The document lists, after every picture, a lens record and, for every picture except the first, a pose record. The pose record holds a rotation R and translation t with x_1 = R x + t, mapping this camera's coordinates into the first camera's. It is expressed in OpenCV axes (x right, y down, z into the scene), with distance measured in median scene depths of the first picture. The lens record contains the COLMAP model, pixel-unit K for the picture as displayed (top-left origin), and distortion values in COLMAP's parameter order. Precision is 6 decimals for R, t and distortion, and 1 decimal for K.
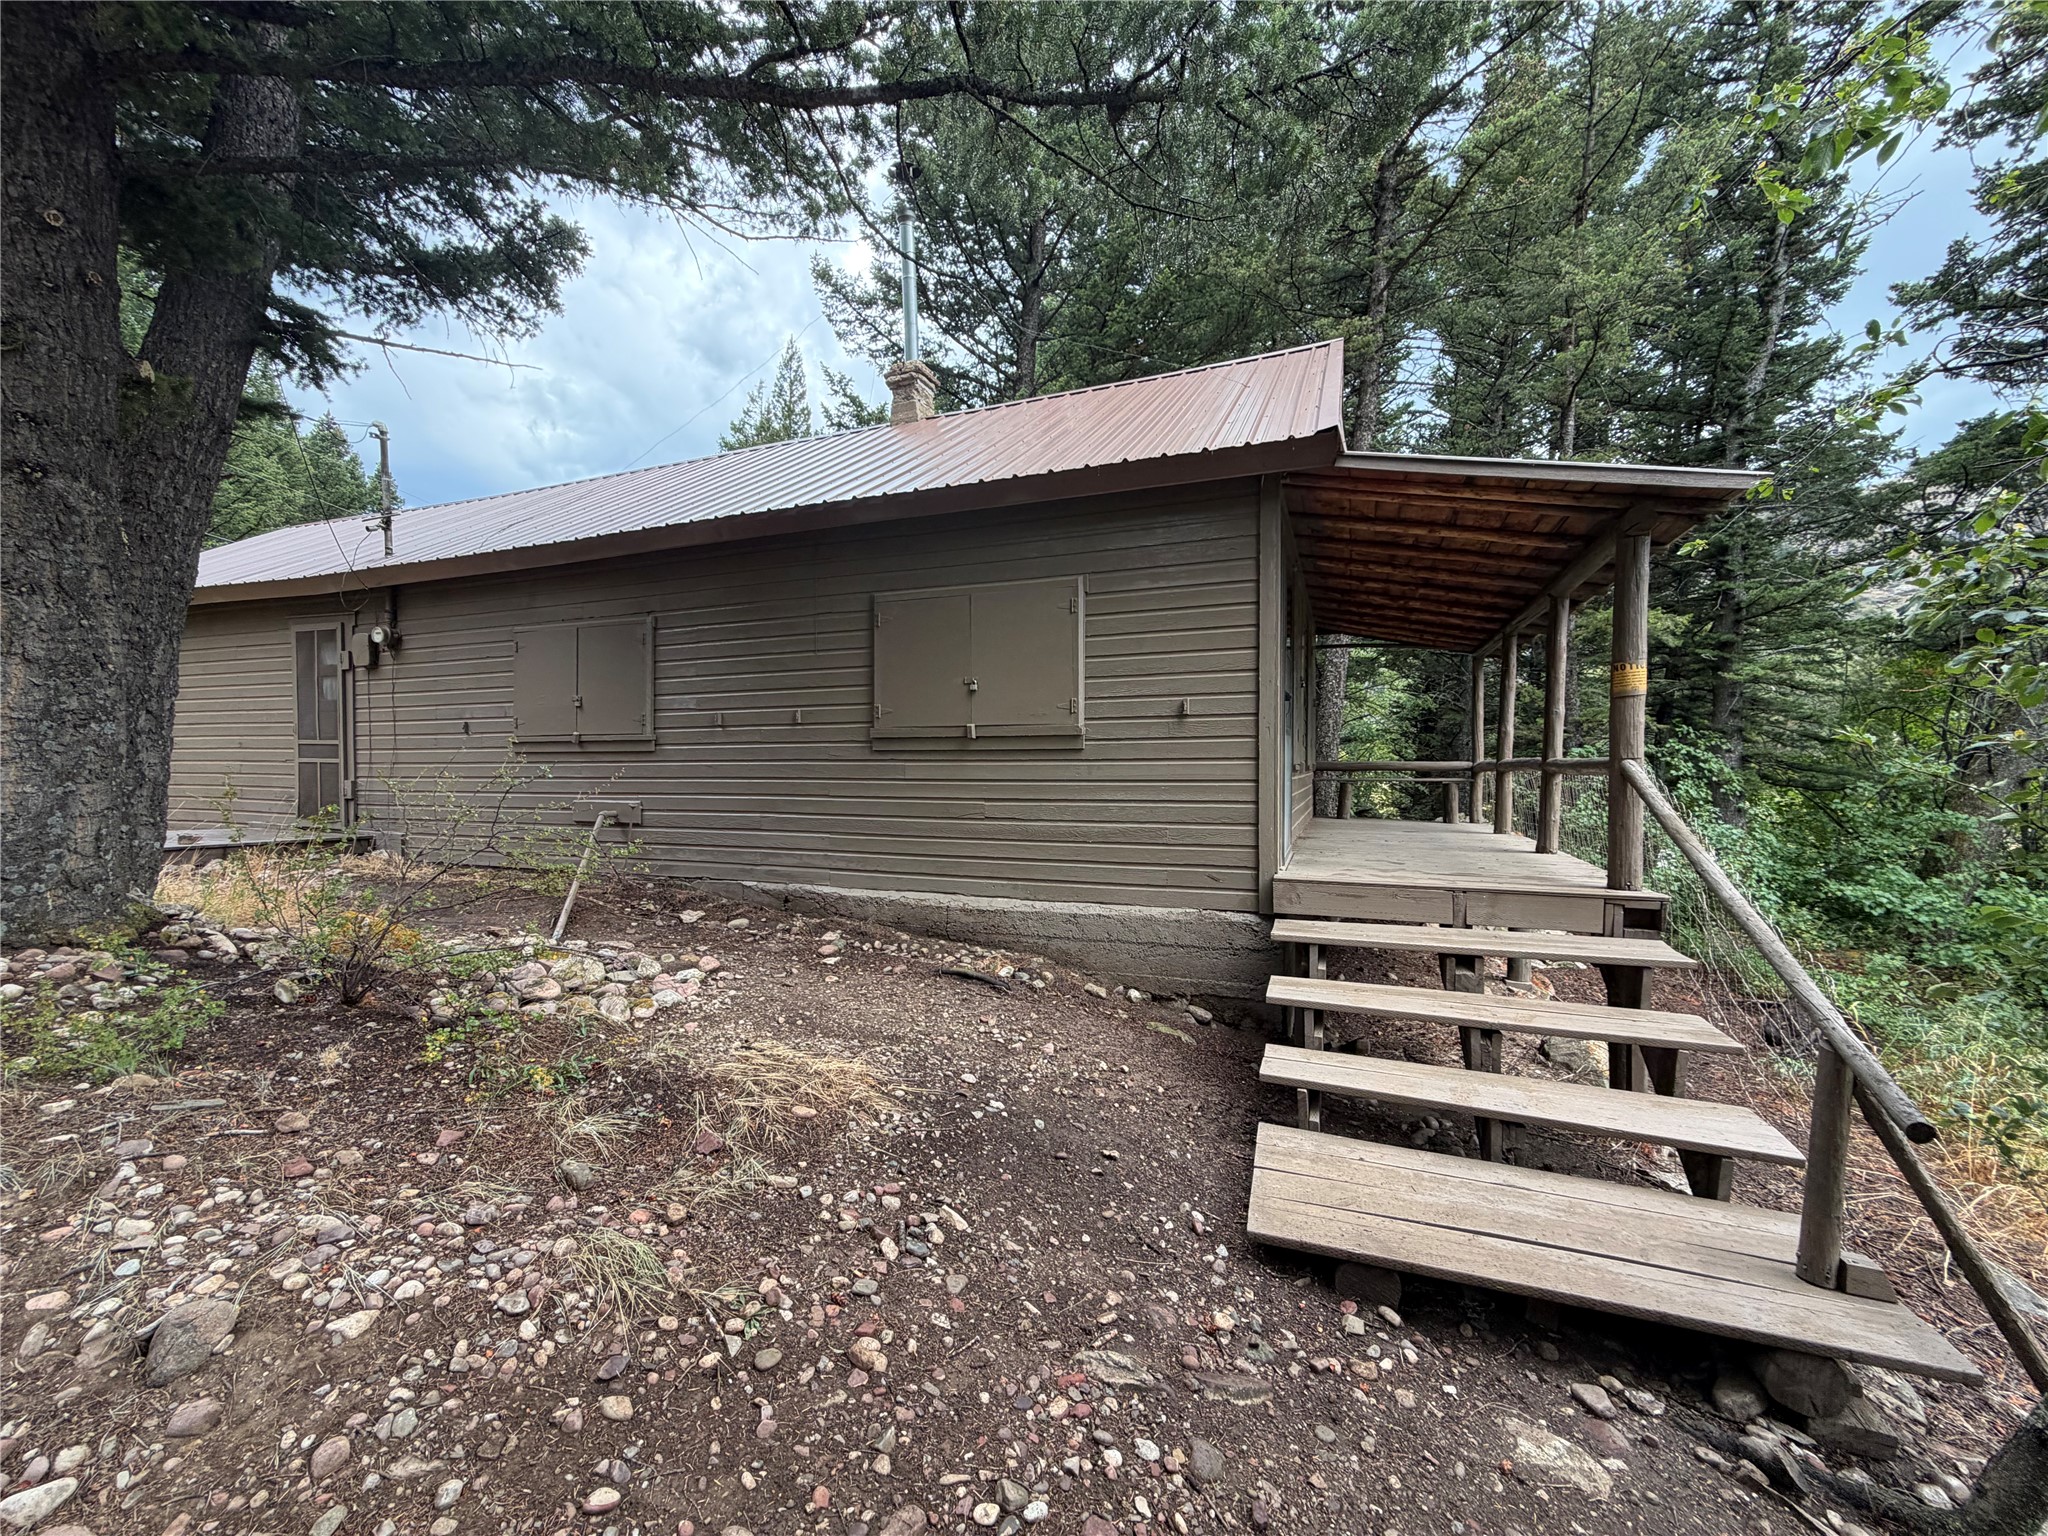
lens RADIAL K [[808.1, 0, 1026.4], [0, 808.1, 764.5], [0, 0, 1]] dist [0.000545, -0.000028]
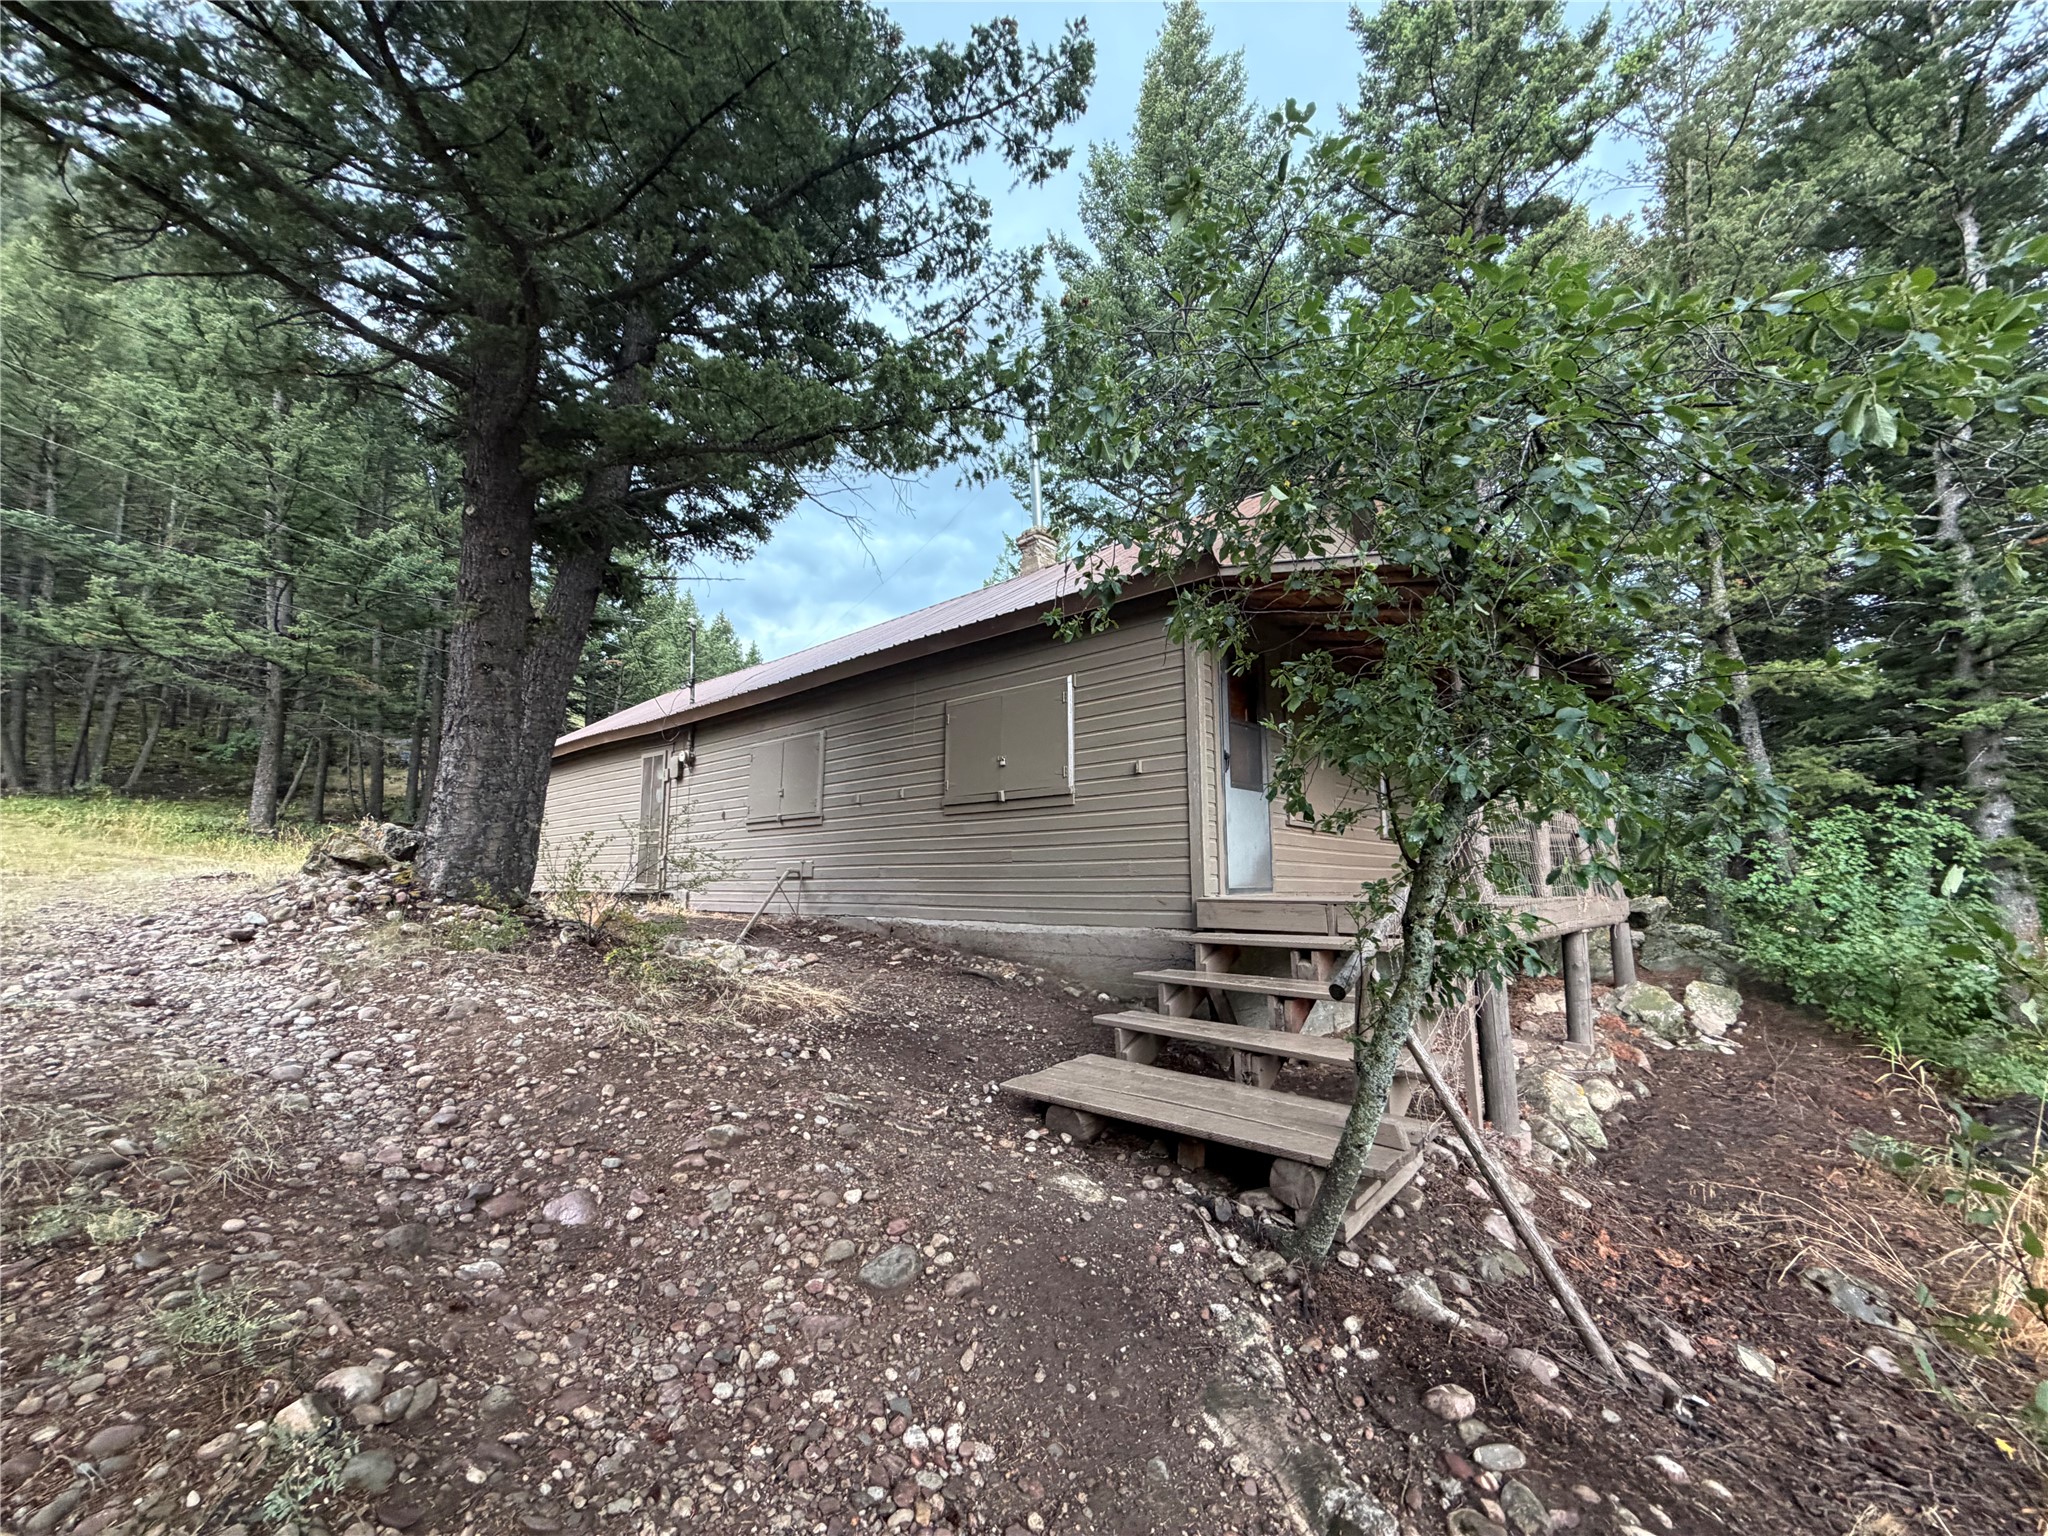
lens RADIAL K [[808.1, 0, 1025.8], [0, 808.1, 759.2], [0, 0, 1]] dist [0.000545, -0.000028]
pose [[0.937769, -0.052556, -0.343260, 0.431475], [-0.001054, 0.988045, -0.154159, 0.104852], [0.347259, 0.144928, 0.926503, -0.231097]]
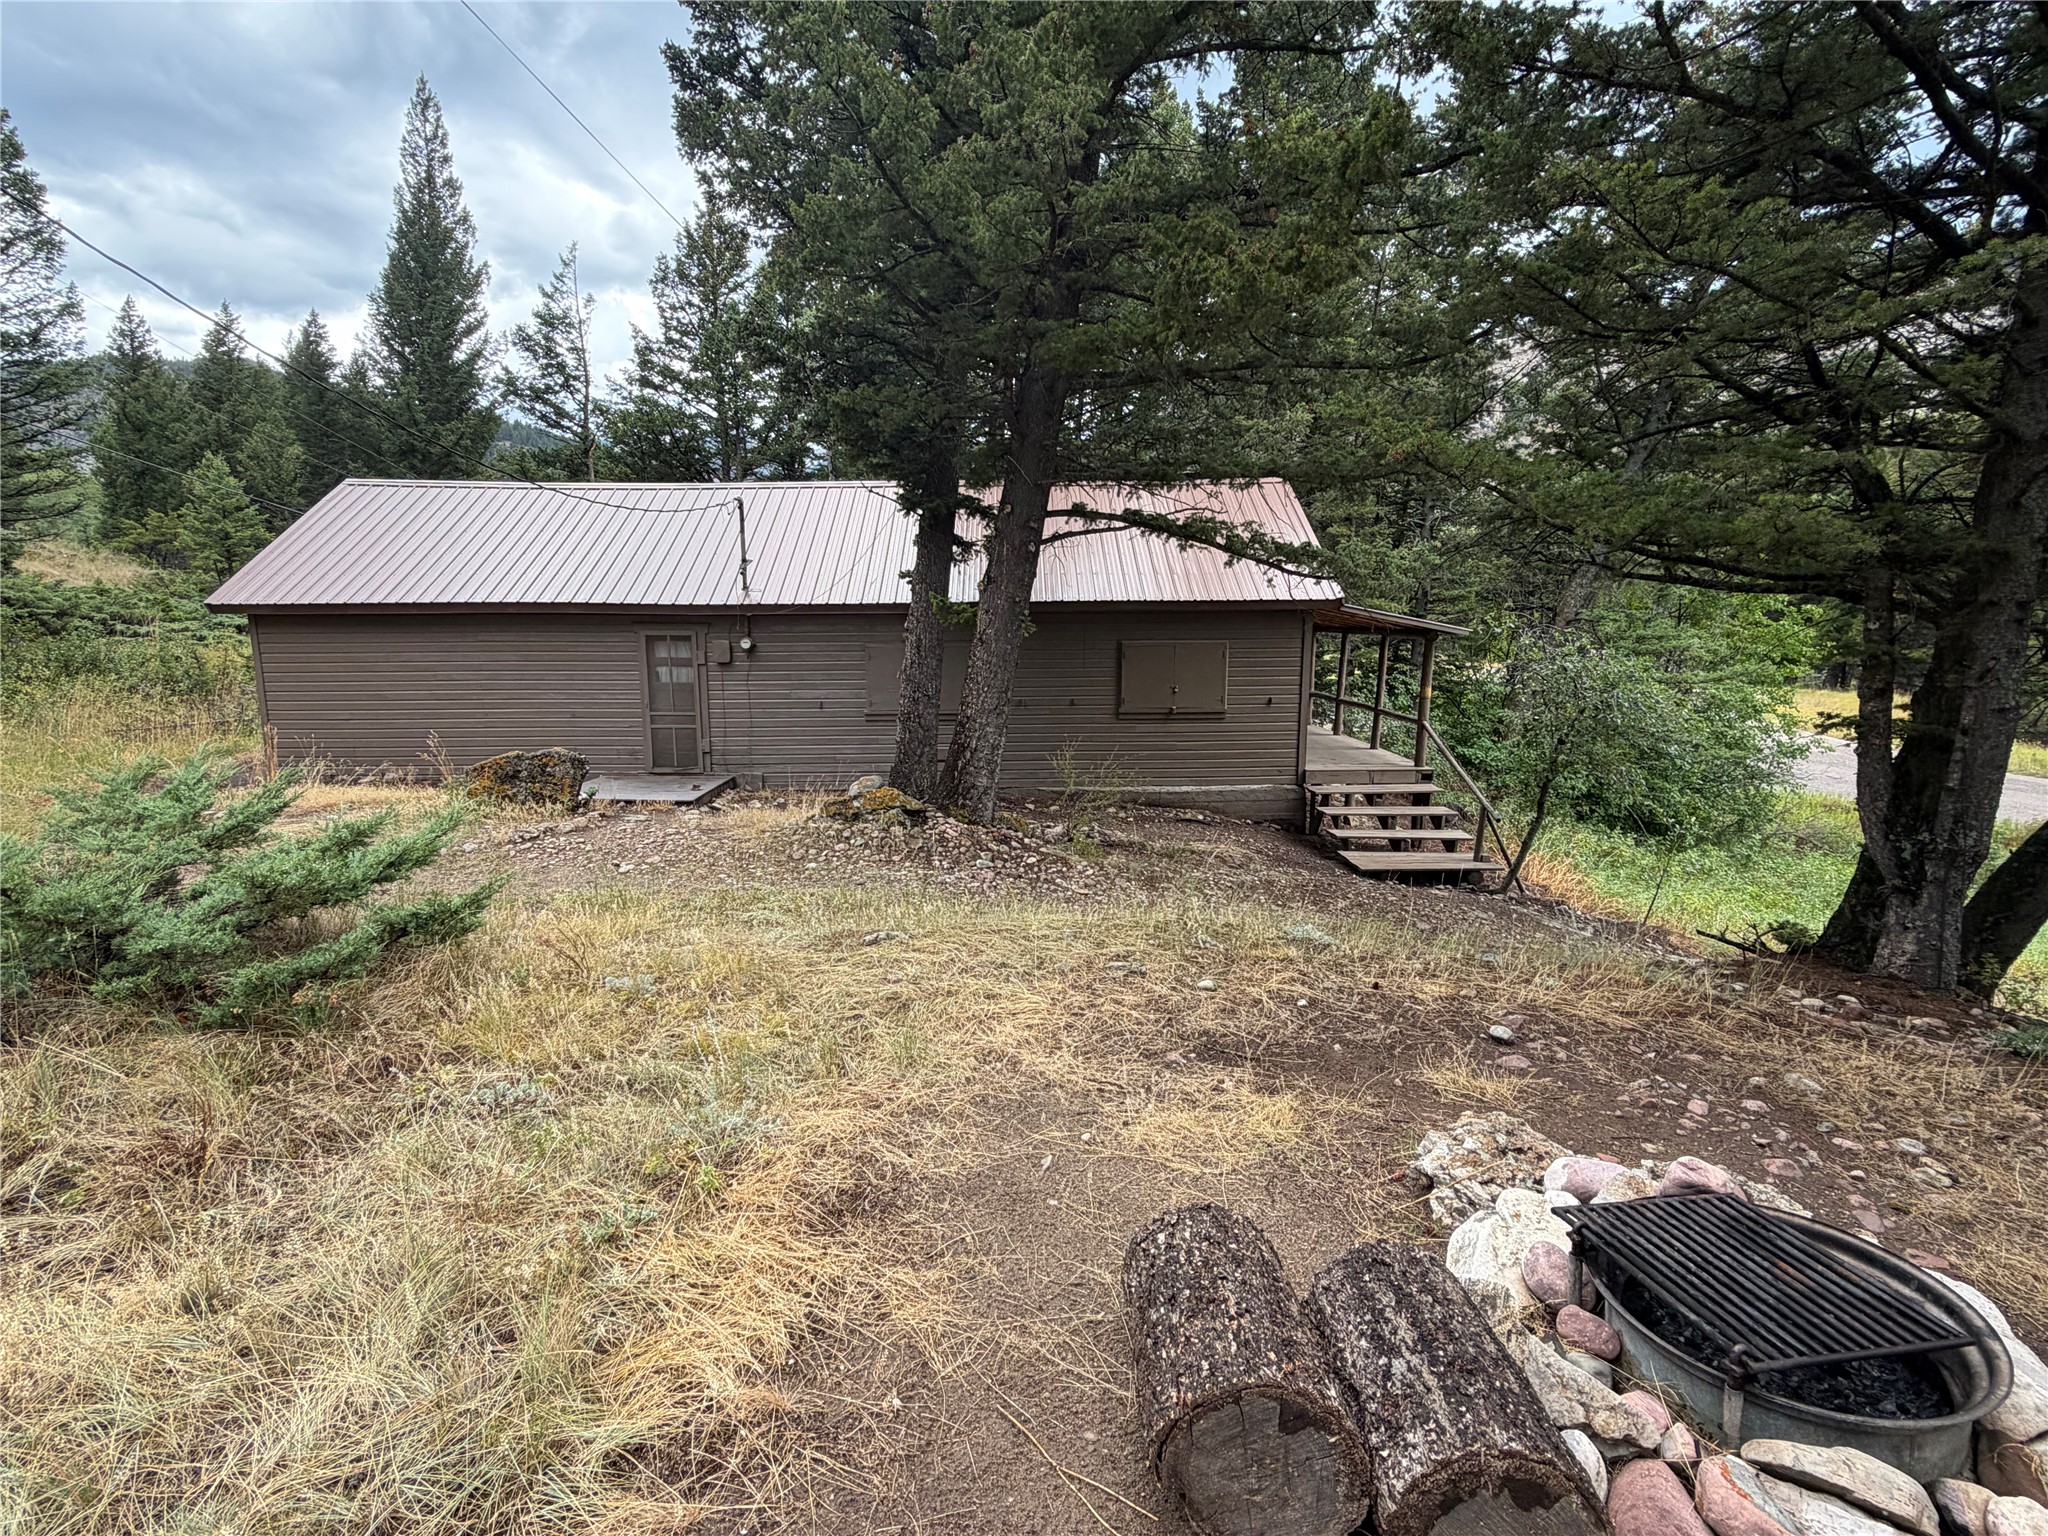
lens RADIAL K [[974.6, 0, 1022.0], [0, 974.6, 776.2], [0, 0, 1]] dist [0.002408, 0.000123]
pose [[0.922951, -0.068705, 0.378735, -1.425526], [0.004979, 0.985990, 0.166732, -0.300033], [-0.384885, -0.152000, 0.910362, -1.213792]]
